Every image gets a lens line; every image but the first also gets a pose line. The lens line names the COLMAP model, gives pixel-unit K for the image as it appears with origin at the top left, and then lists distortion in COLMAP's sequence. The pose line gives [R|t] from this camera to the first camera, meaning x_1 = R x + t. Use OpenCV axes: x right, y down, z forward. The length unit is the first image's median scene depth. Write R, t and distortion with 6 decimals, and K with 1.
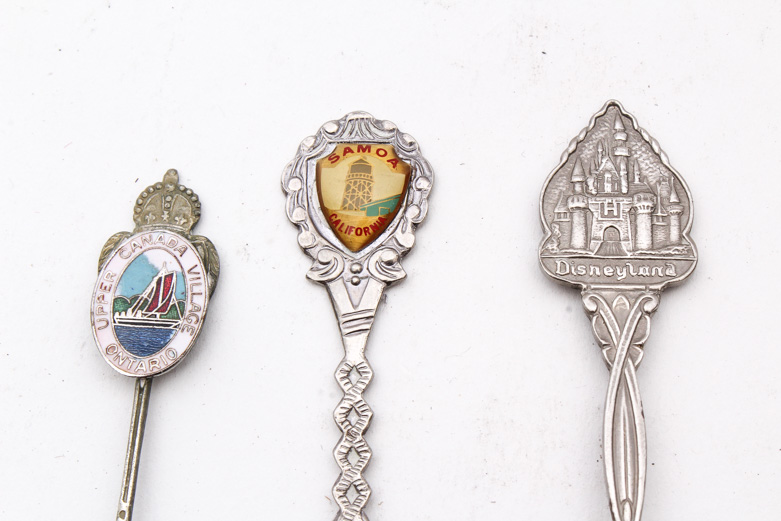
lens RADIAL K [[1839.8, 0, 392.7], [0, 1839.8, 255.3], [0, 0, 1]] dist [0.098872, 0.000000]
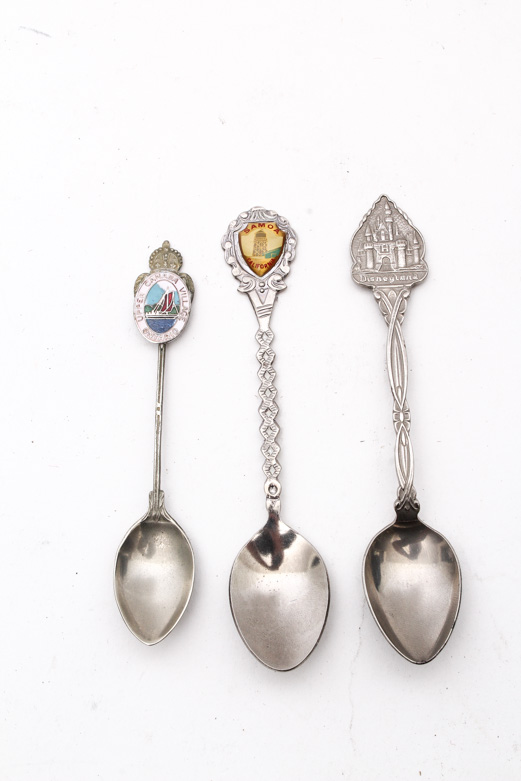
lens RADIAL K [[1727.4, 0, 262.6], [0, 1727.4, 394.1], [0, 0, 1]] dist [0.041965, 0.000000]
pose [[0.997745, -0.057760, 0.034198, -0.091773], [0.055823, 0.996918, 0.055128, 0.022564], [-0.037277, -0.053094, 0.997894, -0.914211]]
